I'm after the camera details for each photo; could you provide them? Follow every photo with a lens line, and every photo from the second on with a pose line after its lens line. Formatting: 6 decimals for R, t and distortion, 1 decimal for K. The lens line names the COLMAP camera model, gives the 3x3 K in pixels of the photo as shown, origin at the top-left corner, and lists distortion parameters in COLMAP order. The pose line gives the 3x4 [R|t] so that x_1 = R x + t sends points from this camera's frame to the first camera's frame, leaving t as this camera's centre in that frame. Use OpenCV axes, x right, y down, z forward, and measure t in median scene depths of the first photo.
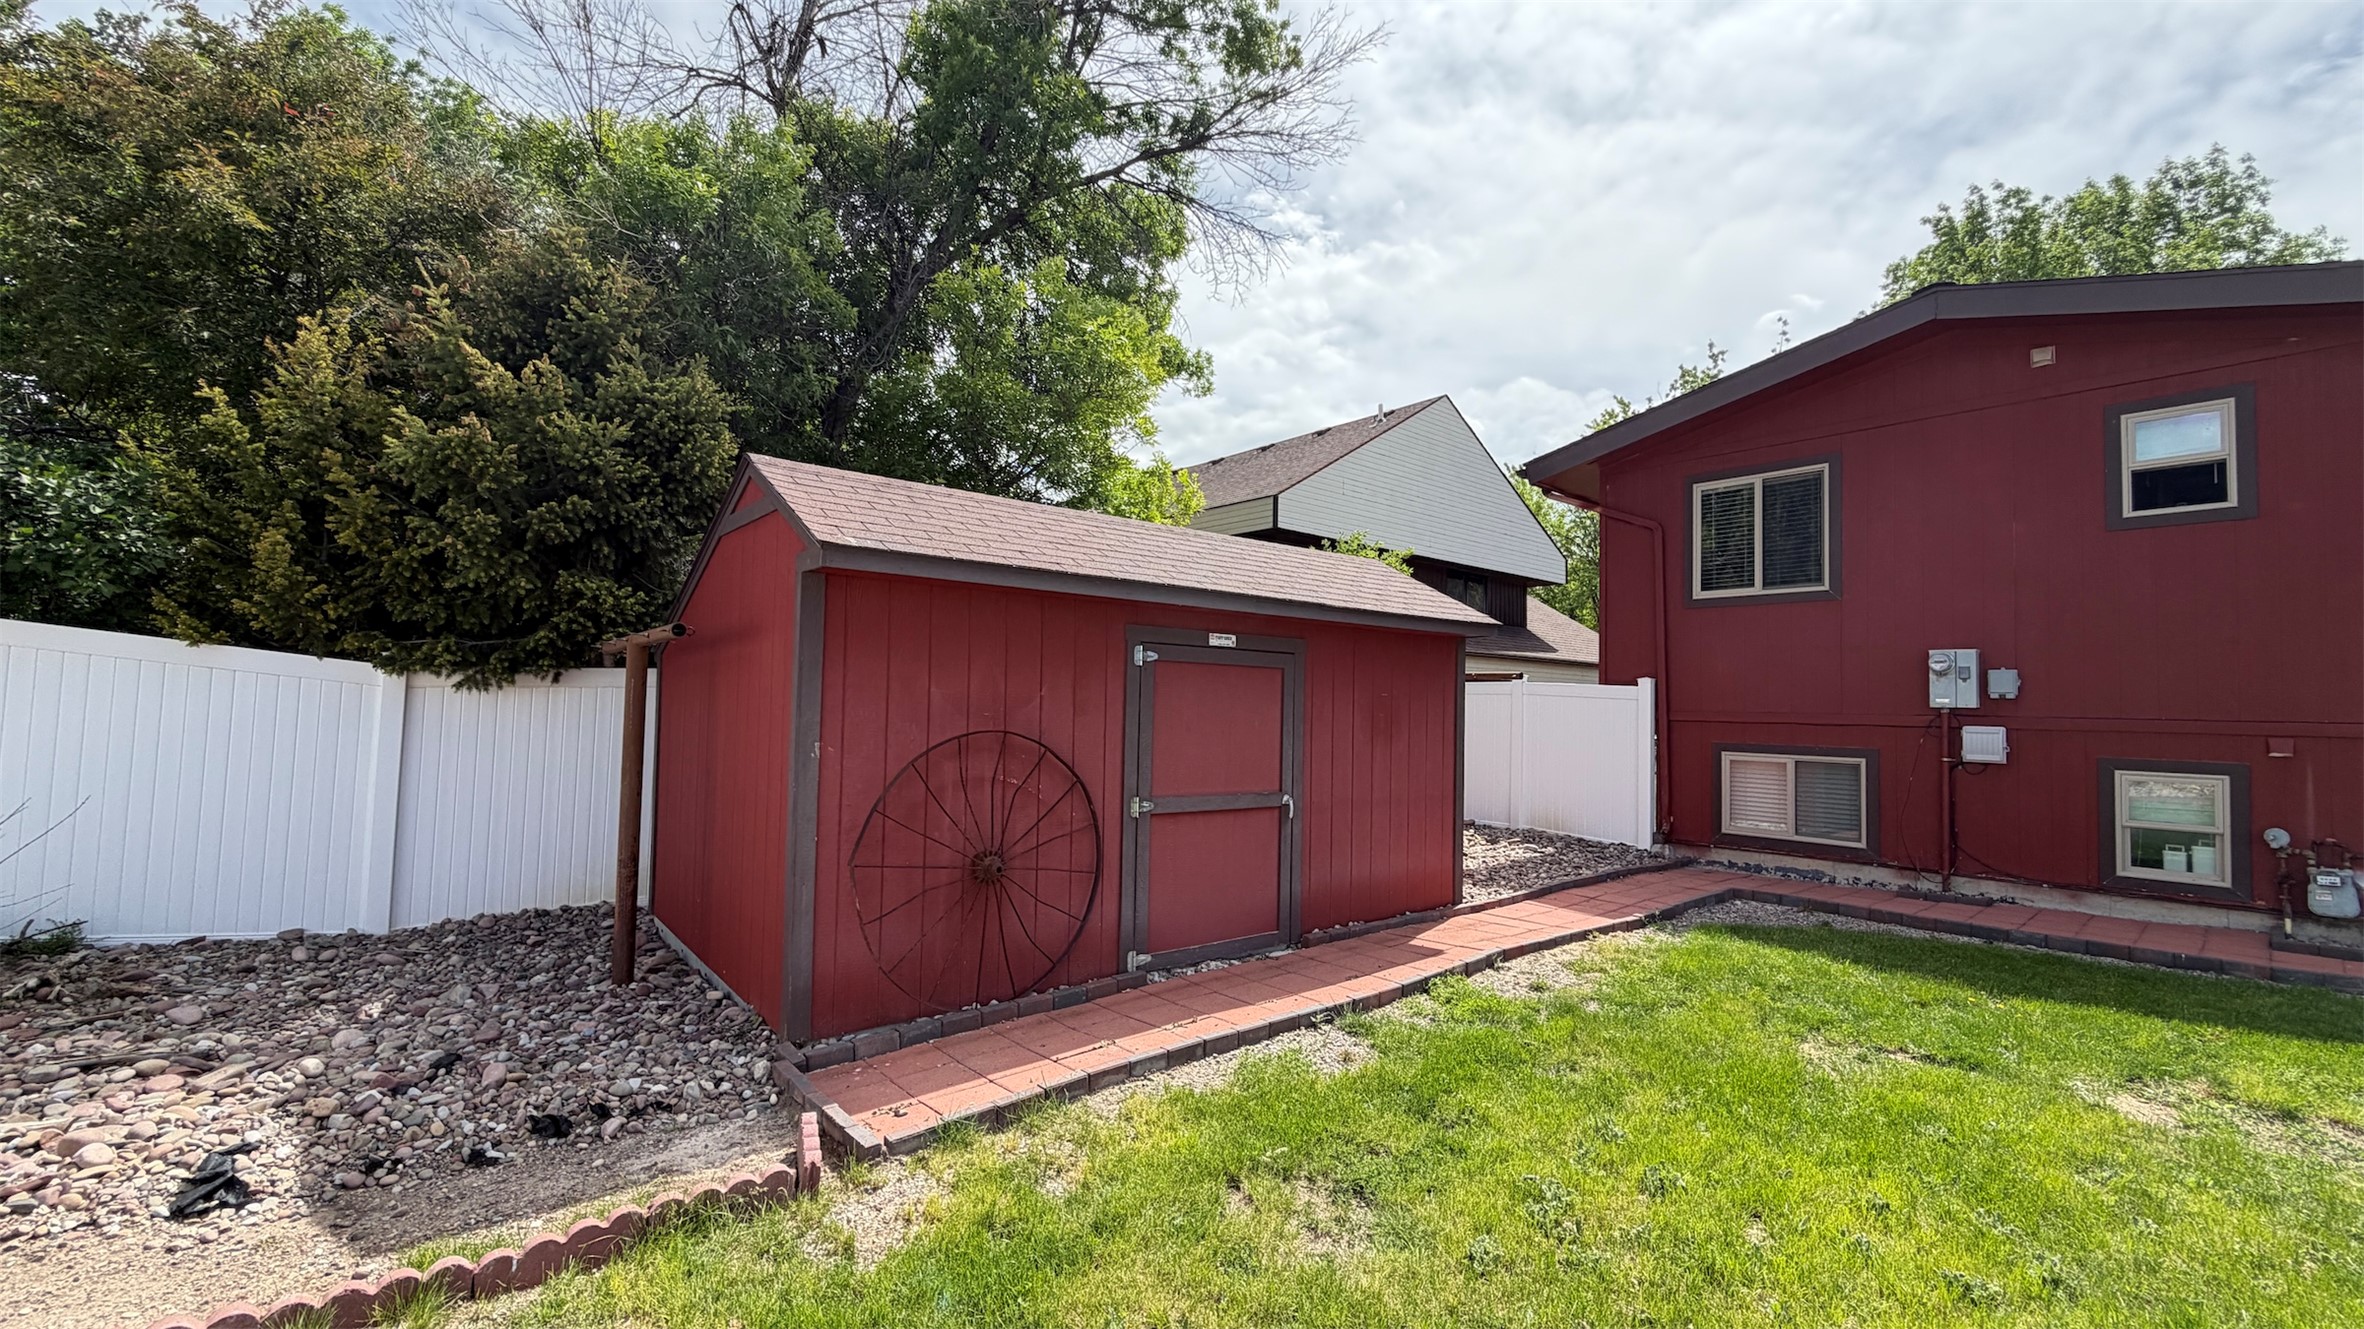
lens RADIAL K [[943.1, 0, 1174.7], [0, 943.1, 667.6], [0, 0, 1]] dist [0.000284, 0.000274]
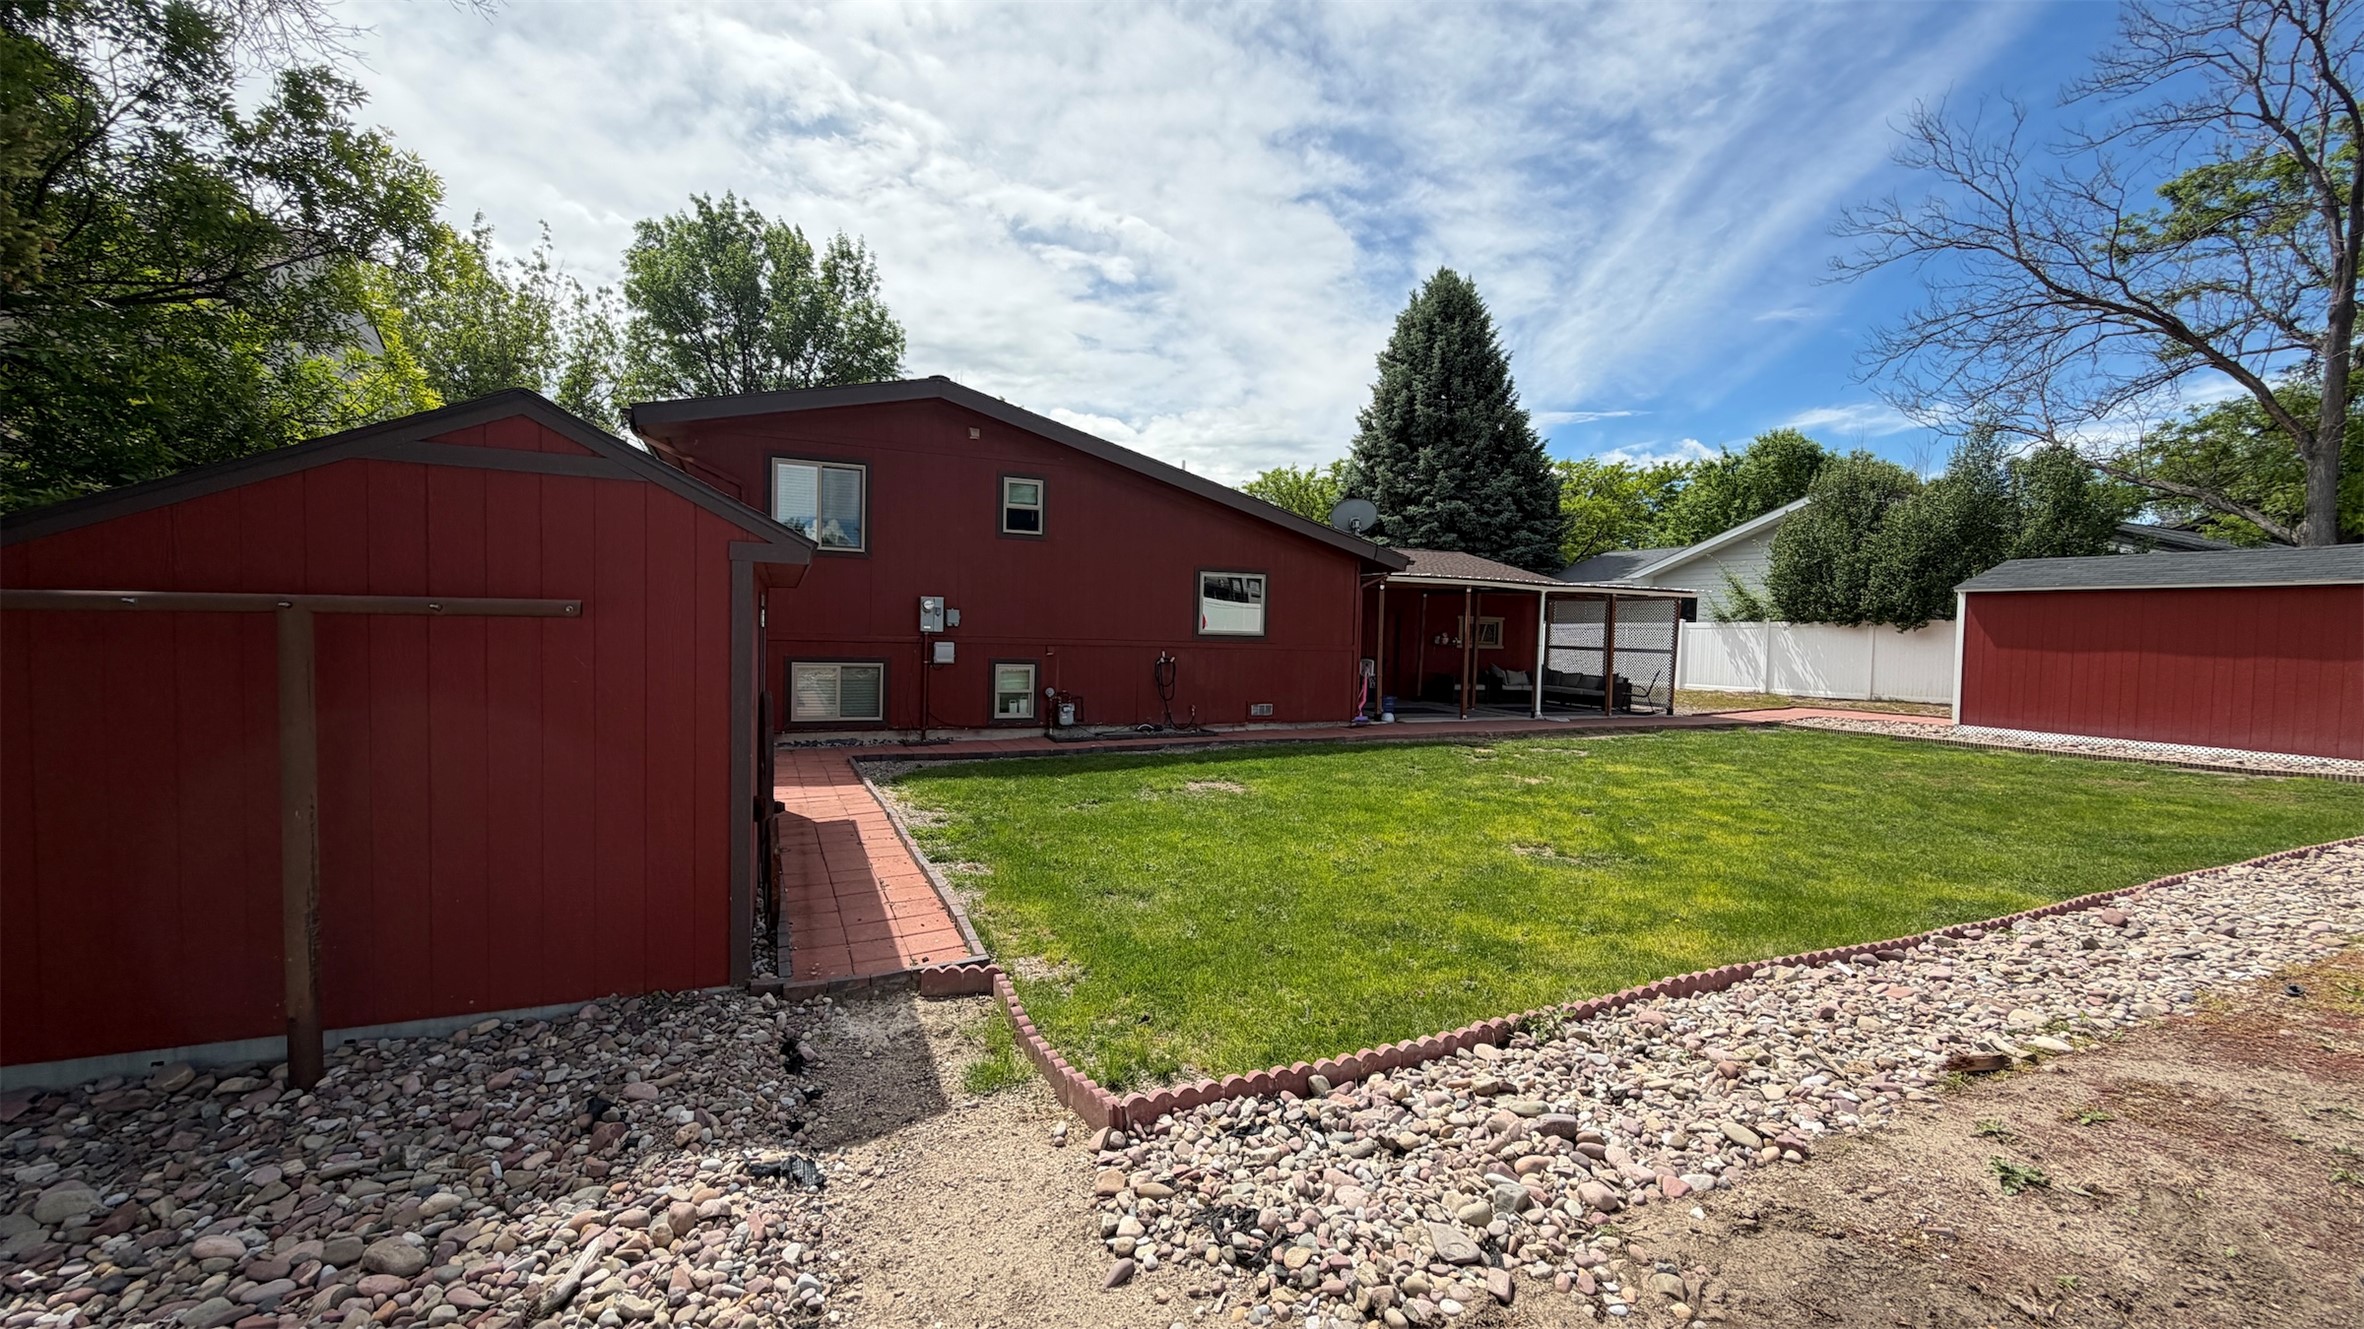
lens RADIAL K [[958.4, 0, 1182.0], [0, 958.4, 664.5], [0, 0, 1]] dist [-0.000155, 0.000133]
pose [[0.269611, -0.051964, 0.961566, -0.737496], [-0.059228, 0.995758, 0.070418, -0.047871], [-0.961146, -0.075937, 0.265390, 0.111533]]
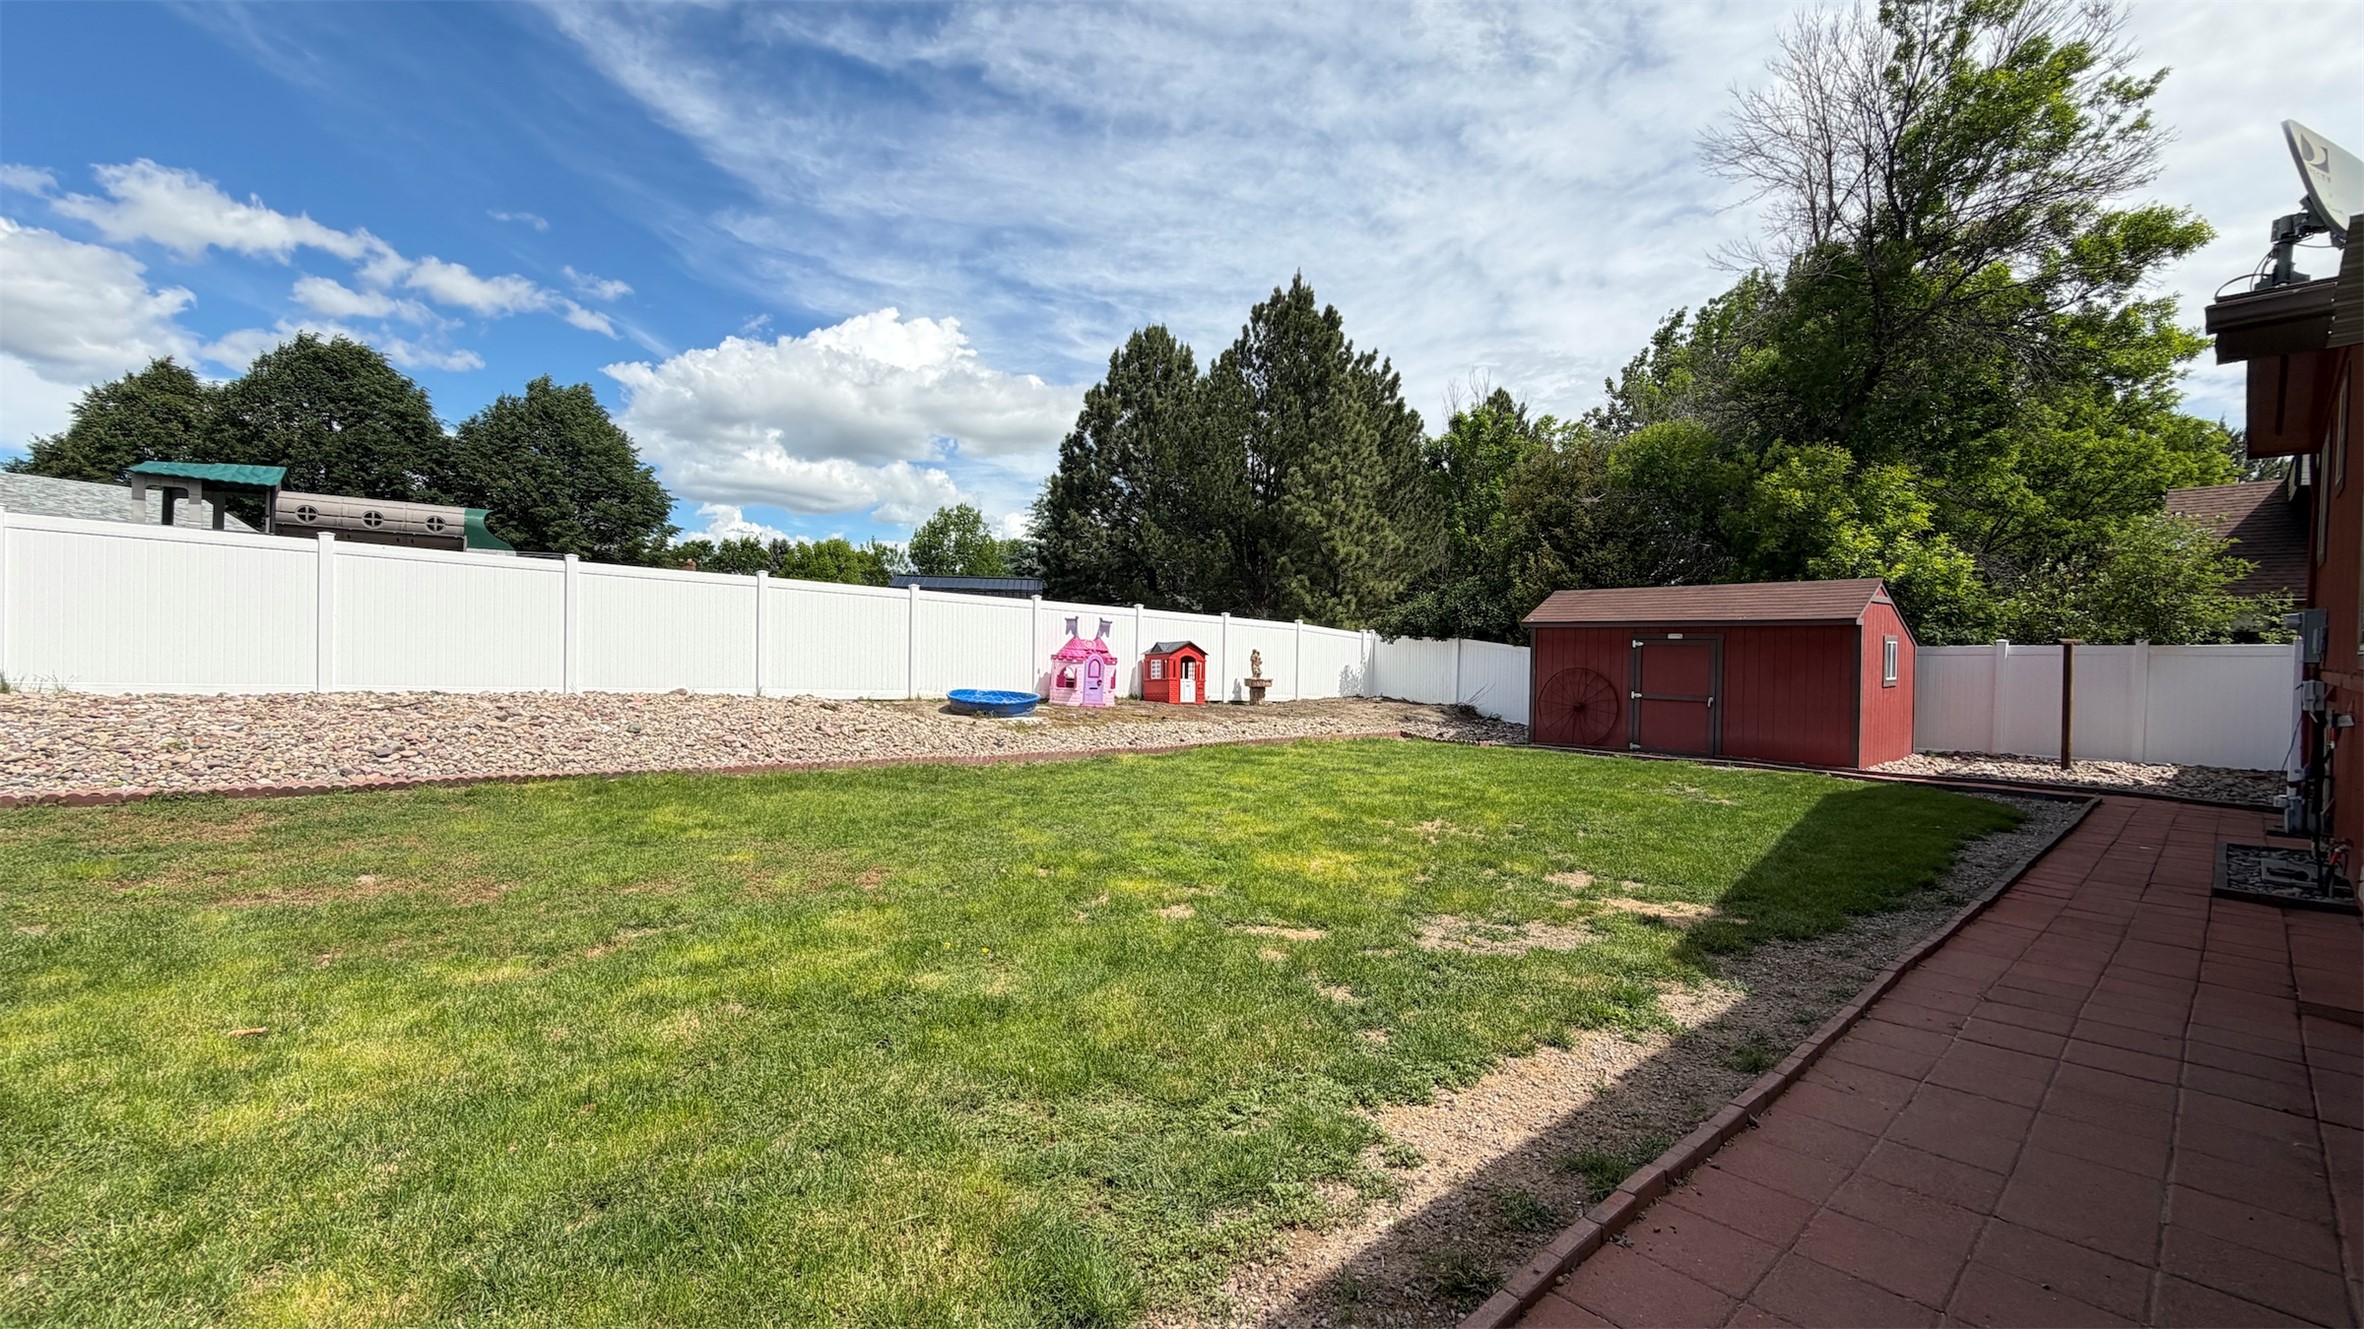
lens RADIAL K [[943.1, 0, 1174.7], [0, 943.1, 667.6], [0, 0, 1]] dist [0.000284, 0.000274]
pose [[0.034260, 0.001433, -0.999412, 1.952565], [0.024415, 0.999699, 0.002271, 0.013622], [0.999115, -0.024479, 0.034215, -0.366796]]
